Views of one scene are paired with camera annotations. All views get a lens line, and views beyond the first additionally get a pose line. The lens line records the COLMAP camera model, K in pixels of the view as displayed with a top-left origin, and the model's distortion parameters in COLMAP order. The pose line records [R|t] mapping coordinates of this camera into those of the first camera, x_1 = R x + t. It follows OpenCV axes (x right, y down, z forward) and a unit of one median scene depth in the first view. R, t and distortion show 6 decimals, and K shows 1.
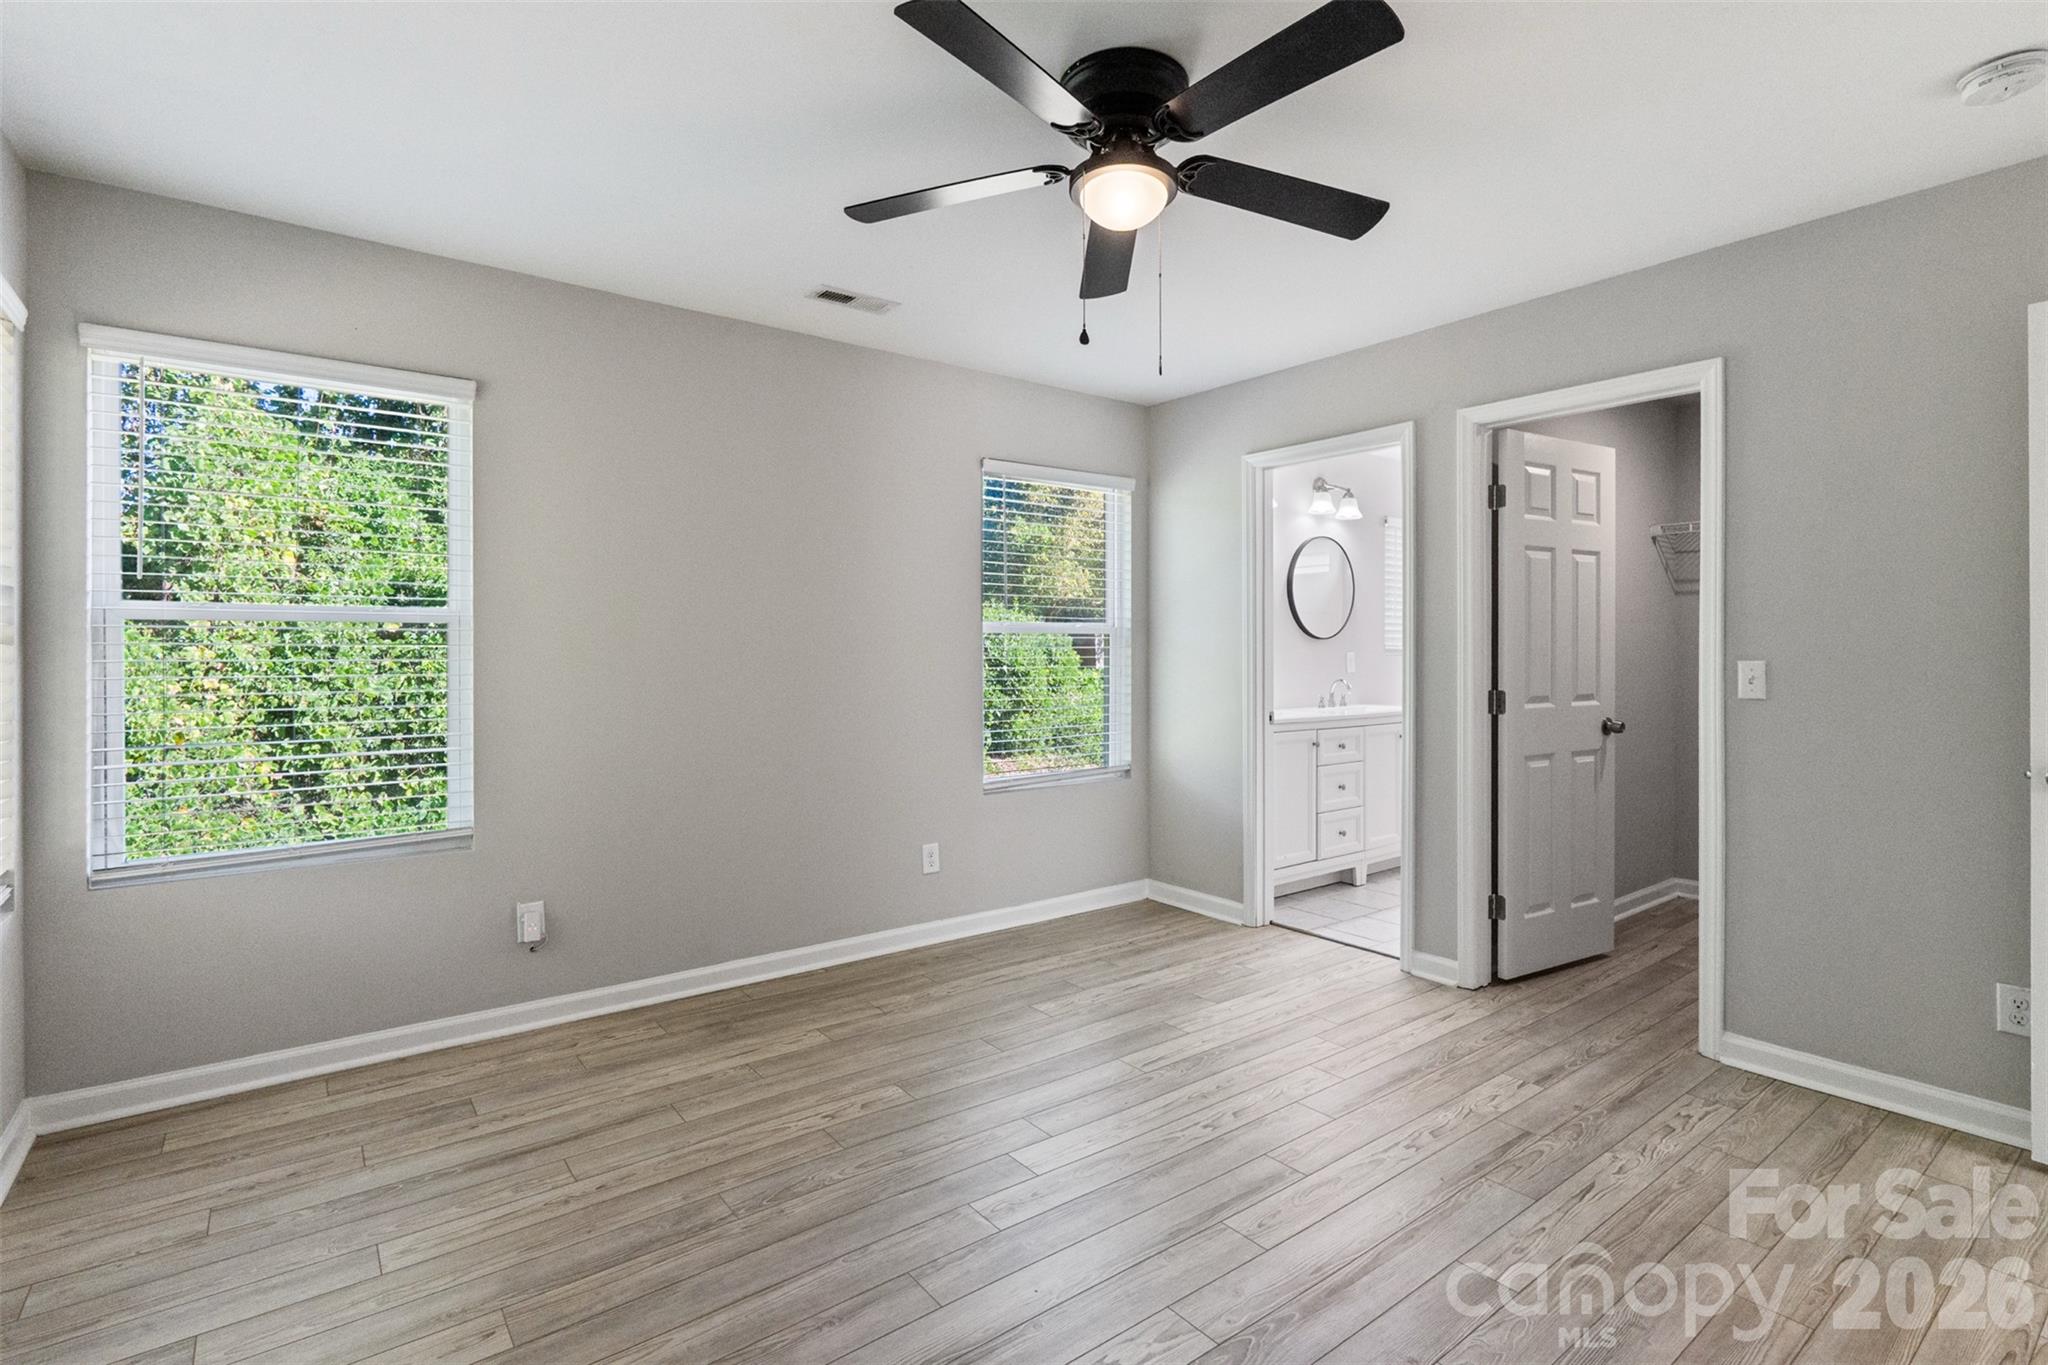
lens RADIAL K [[960.4, 0, 1021.7], [0, 960.4, 665.8], [0, 0, 1]] dist [-0.004185, 0.000096]
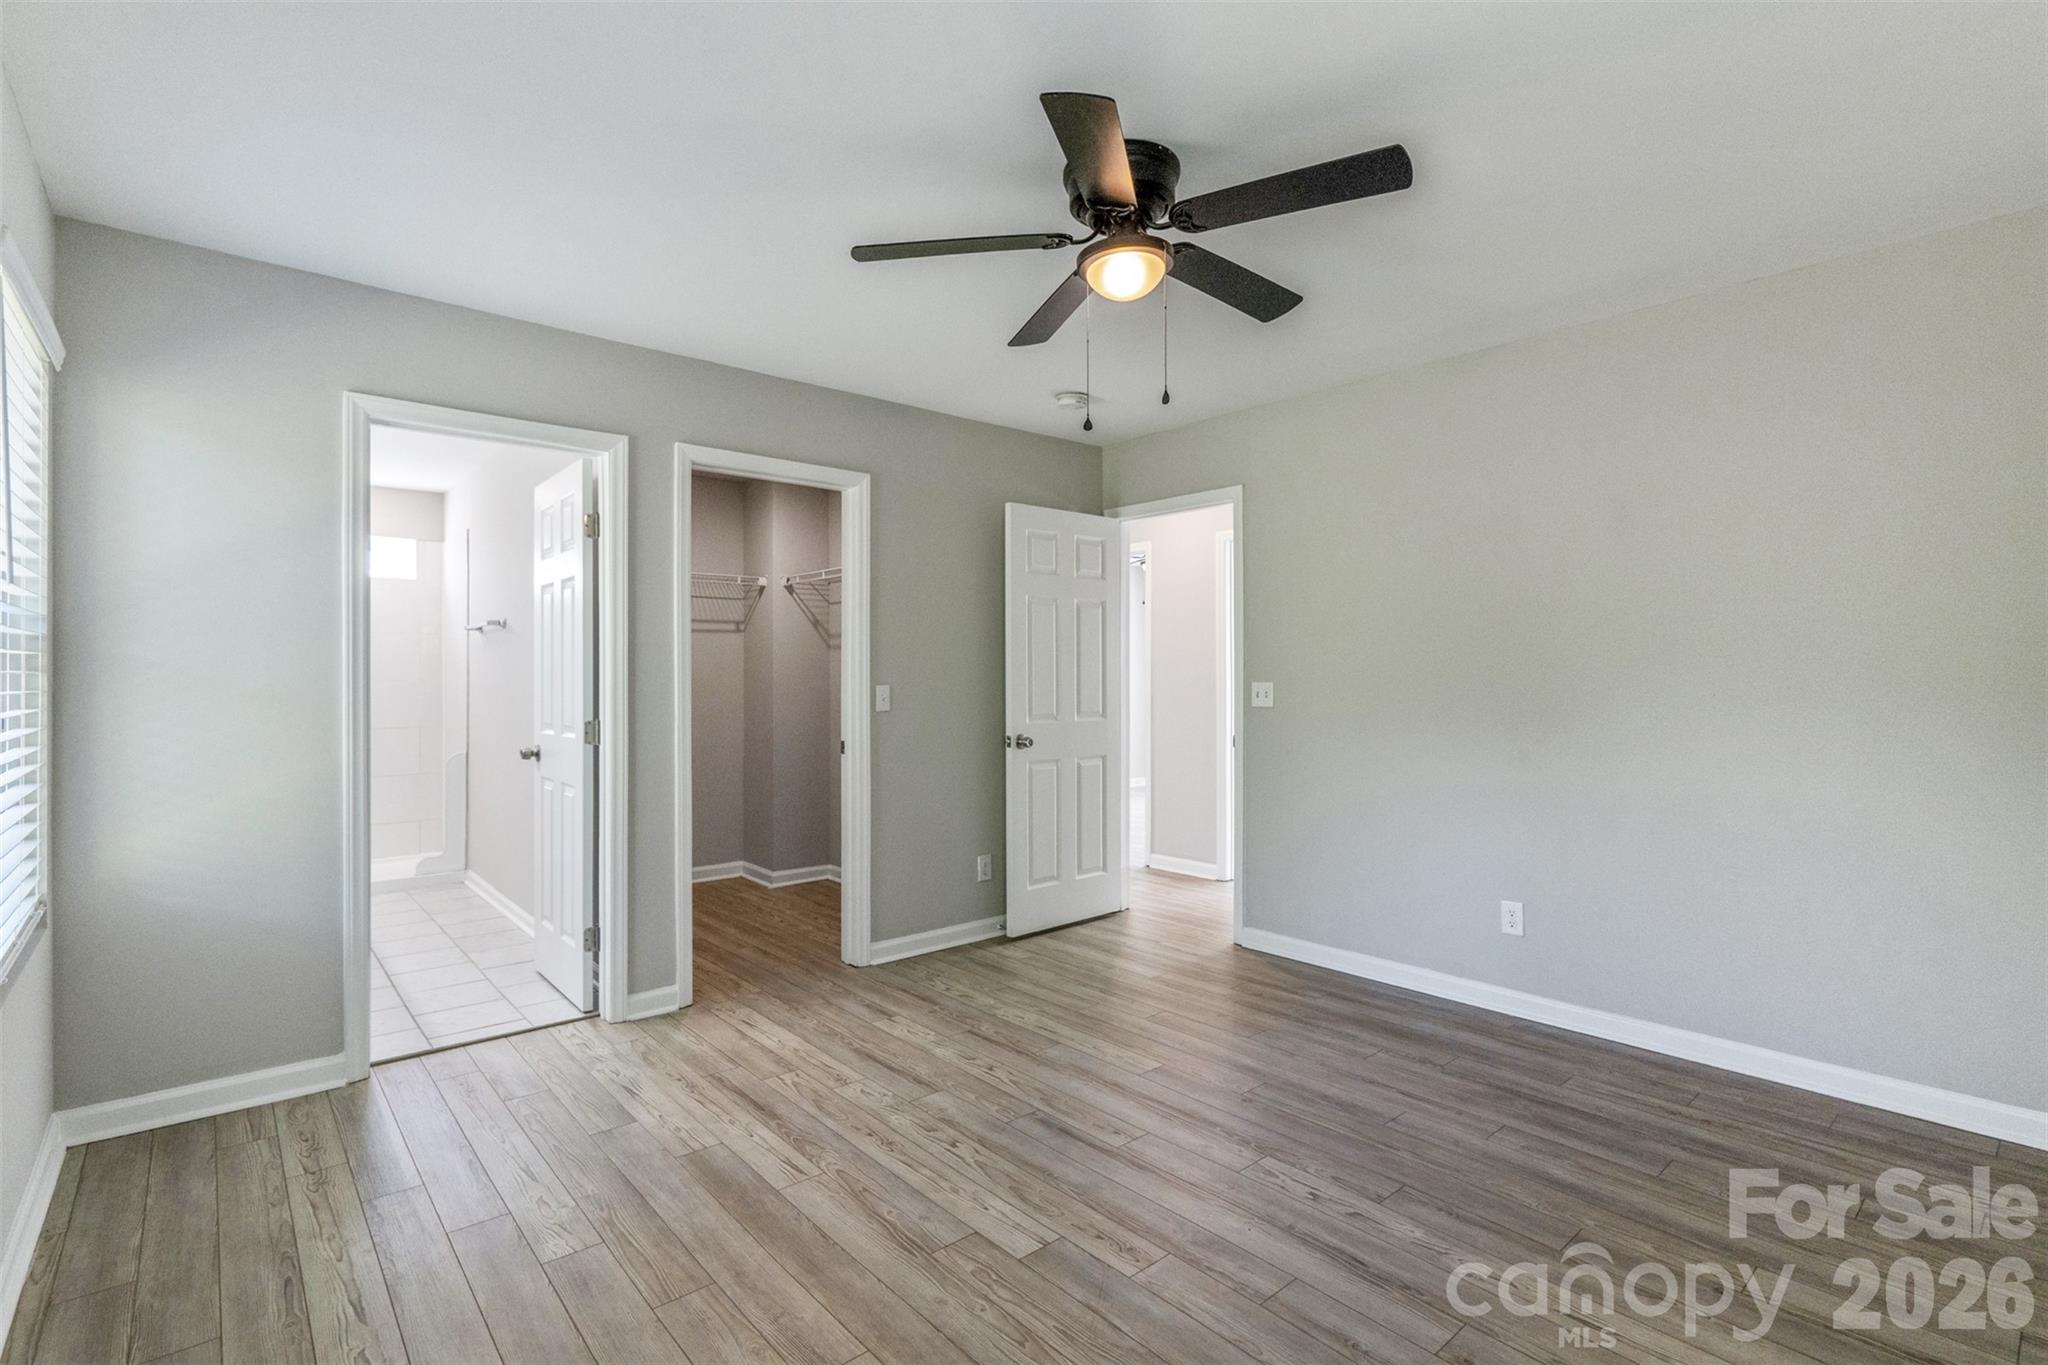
lens RADIAL K [[957.4, 0, 1028.2], [0, 957.4, 682.1], [0, 0, 1]] dist [-0.003872, -0.000056]
pose [[-0.068189, -0.000038, 0.997672, -0.597283], [0.015848, 0.999874, 0.001121, -0.007727], [-0.997547, 0.015887, -0.068180, 0.712197]]
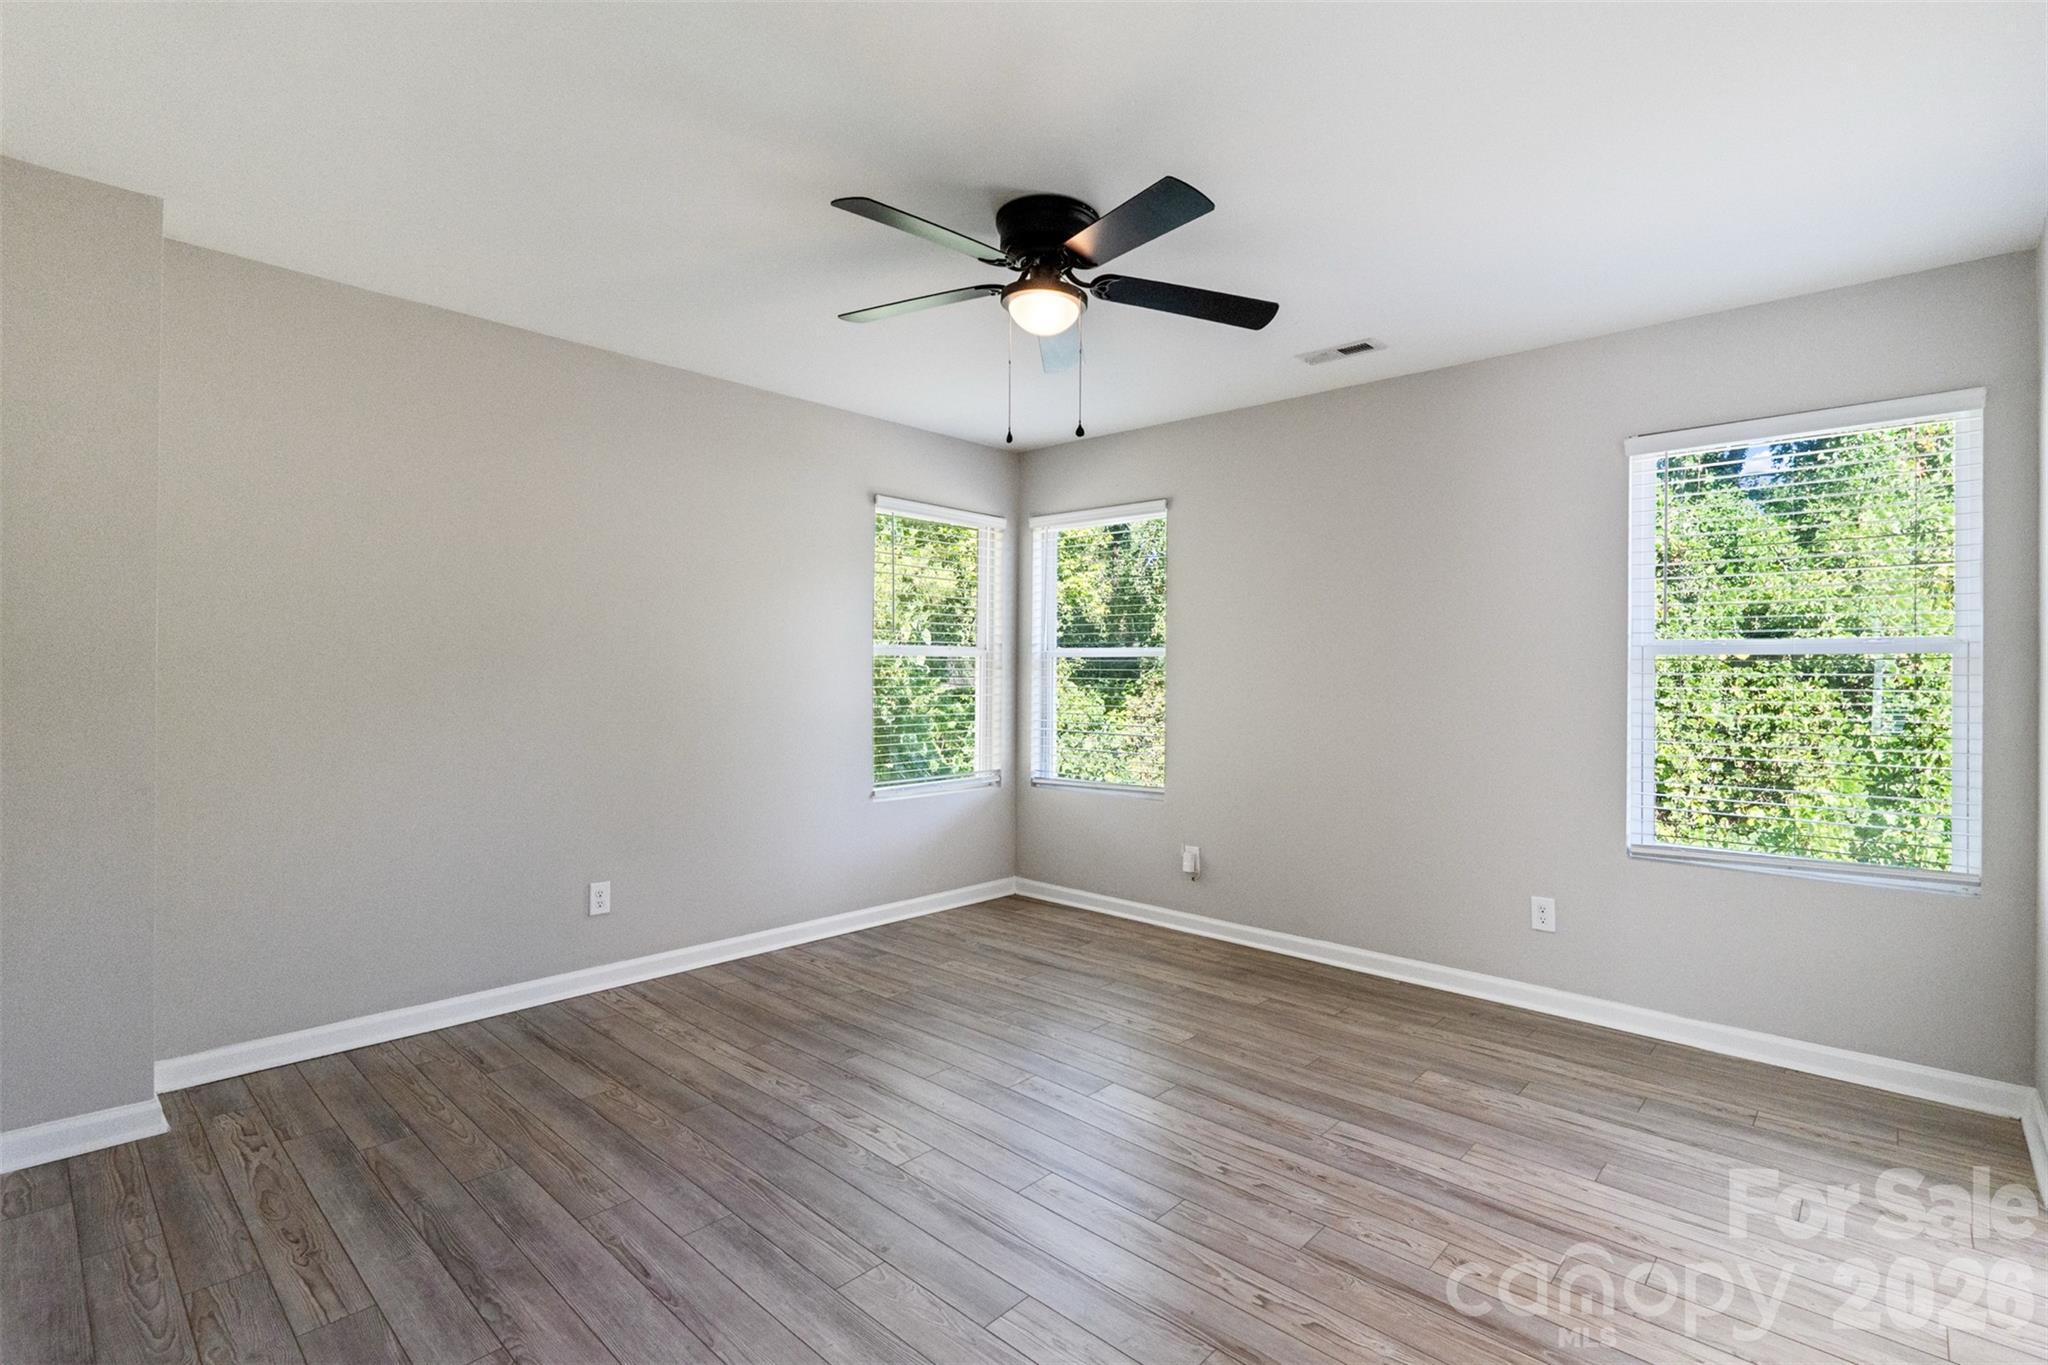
lens RADIAL K [[937.1, 0, 1043.0], [0, 937.1, 680.1], [0, 0, 1]] dist [-0.002549, -0.000105]
pose [[0.192734, 0.009093, -0.981209, 0.778756], [-0.023421, 0.999715, 0.004664, -0.006895], [0.980972, 0.022082, 0.192892, 0.457410]]
